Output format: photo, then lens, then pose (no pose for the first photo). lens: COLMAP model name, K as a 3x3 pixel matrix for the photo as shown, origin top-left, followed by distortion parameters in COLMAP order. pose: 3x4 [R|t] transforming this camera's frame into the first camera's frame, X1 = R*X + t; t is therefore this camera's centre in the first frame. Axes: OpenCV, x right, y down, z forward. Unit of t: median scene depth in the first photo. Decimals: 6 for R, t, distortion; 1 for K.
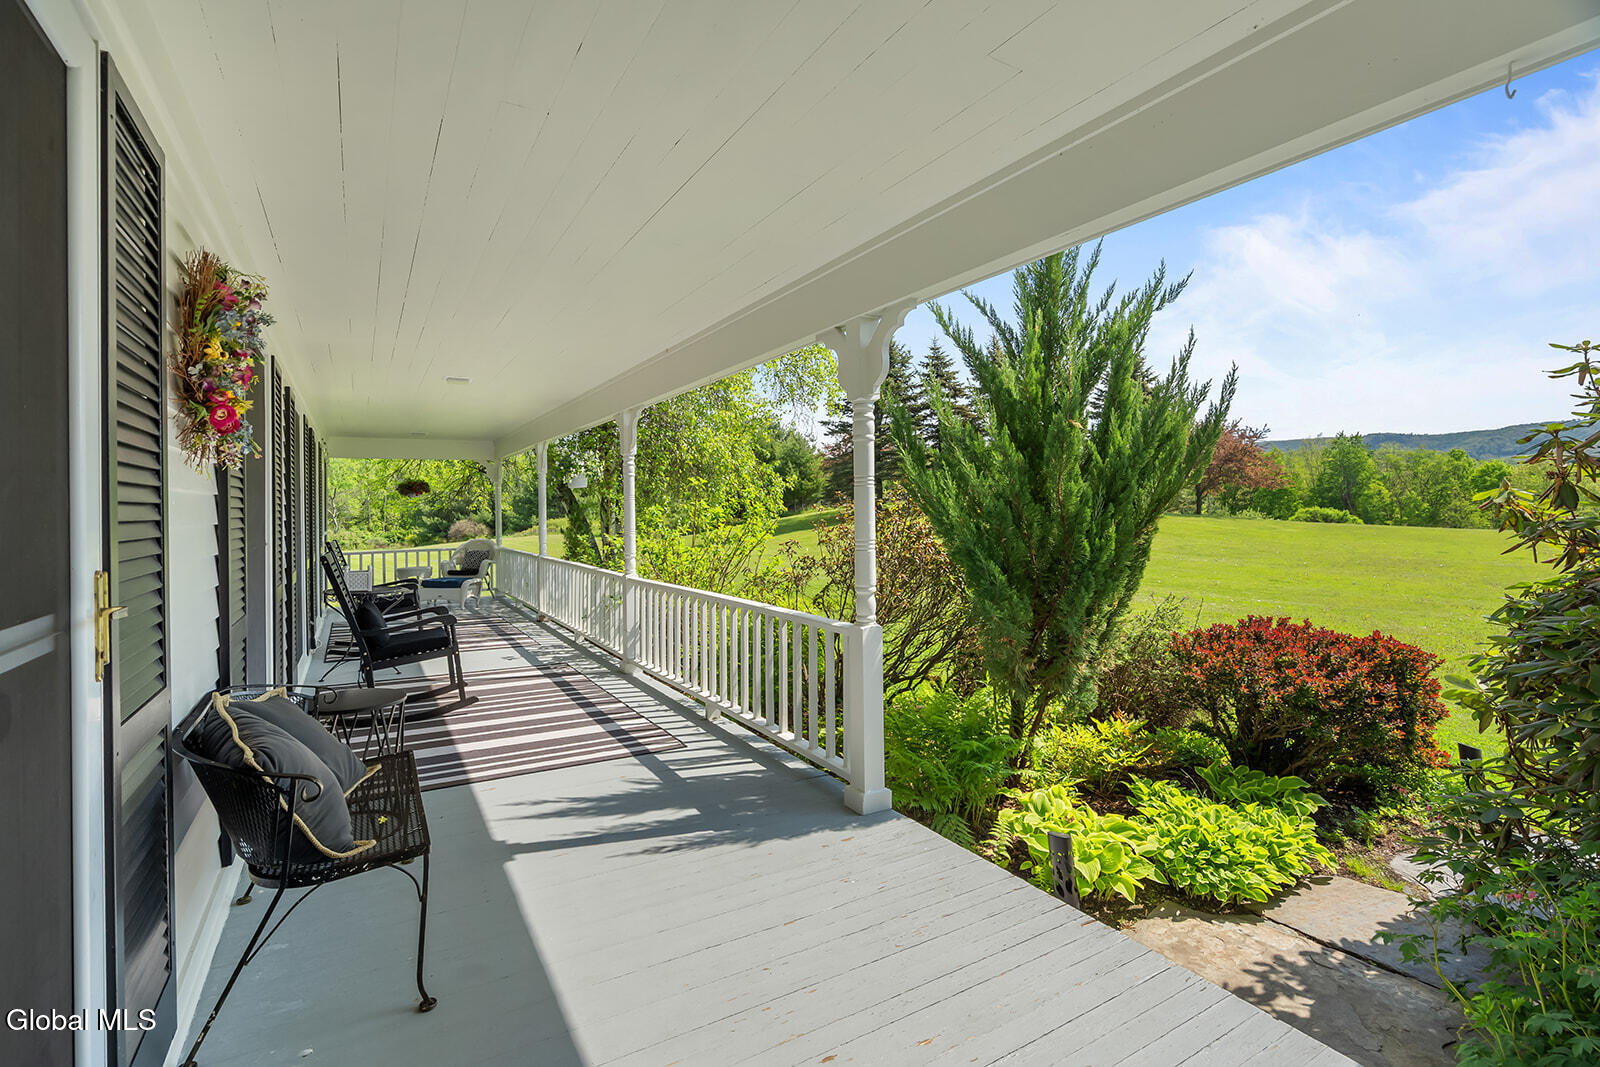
lens RADIAL K [[738.7, 0, 806.4], [0, 738.7, 509.0], [0, 0, 1]] dist [-0.011475, 0.000400]
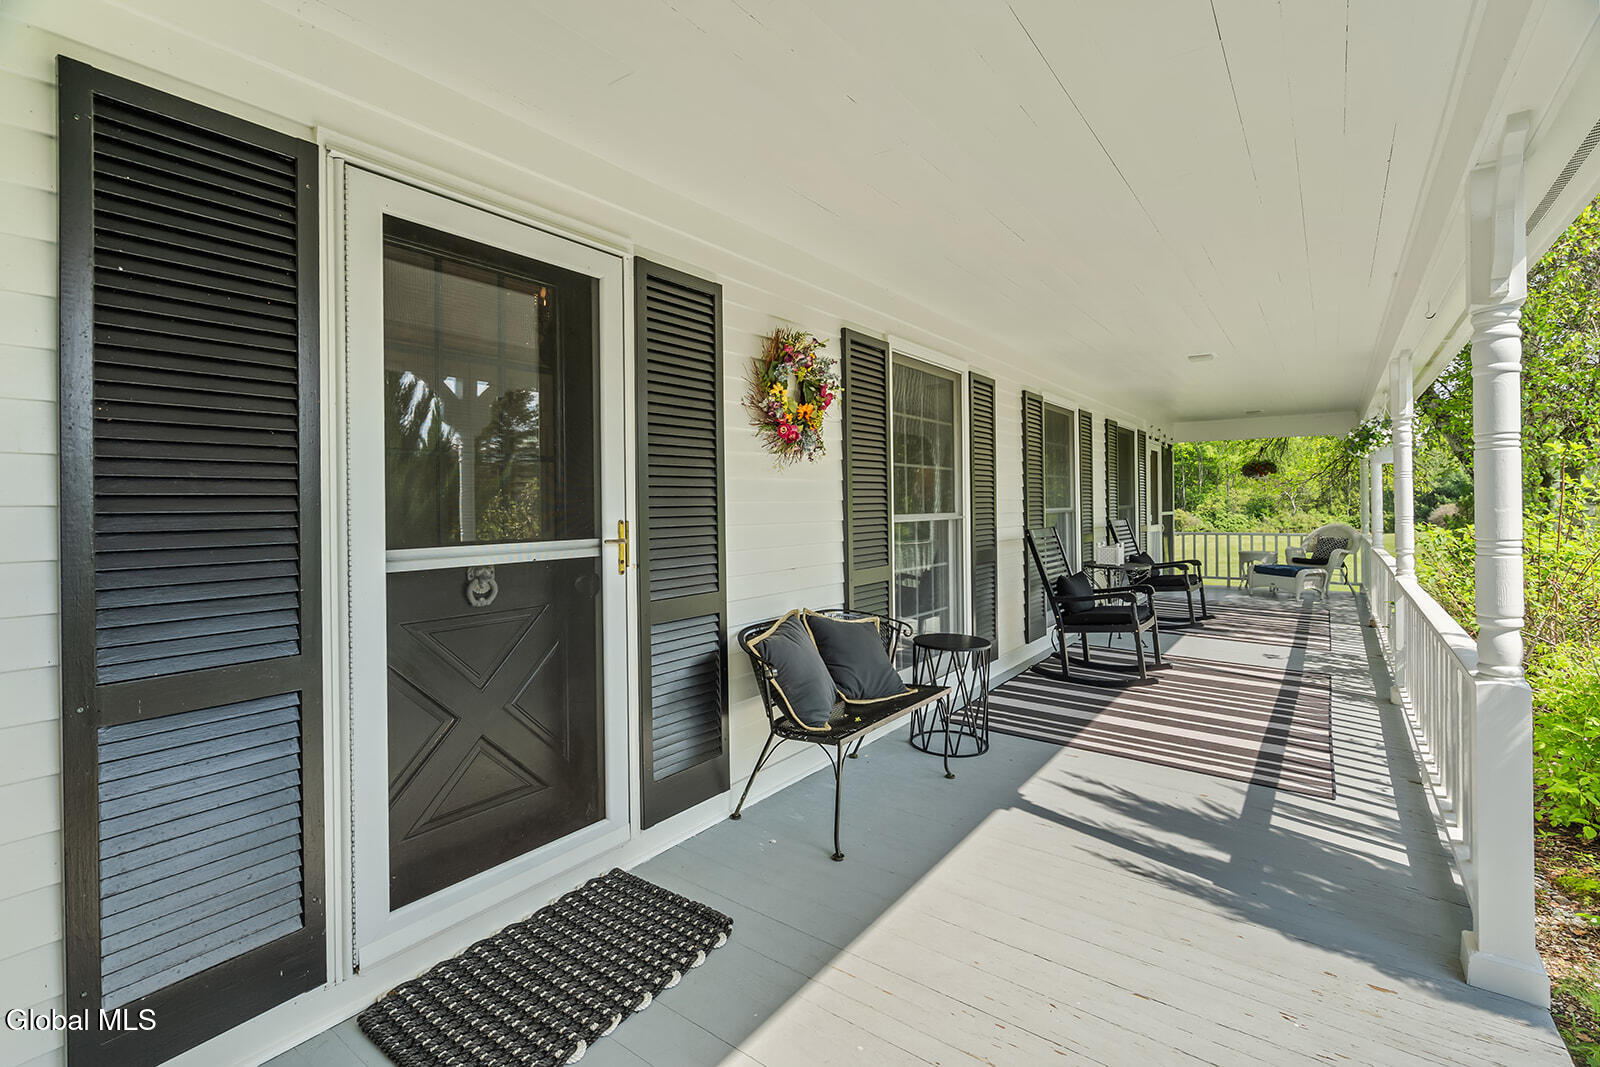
lens RADIAL K [[738.7, 0, 786.5], [0, 738.7, 496.5], [0, 0, 1]] dist [-0.011475, 0.000400]
pose [[0.381684, 0.006555, -0.924269, 0.348906], [0.000090, 0.999975, 0.007129, 0.002702], [0.924293, -0.002804, 0.381674, 0.201630]]
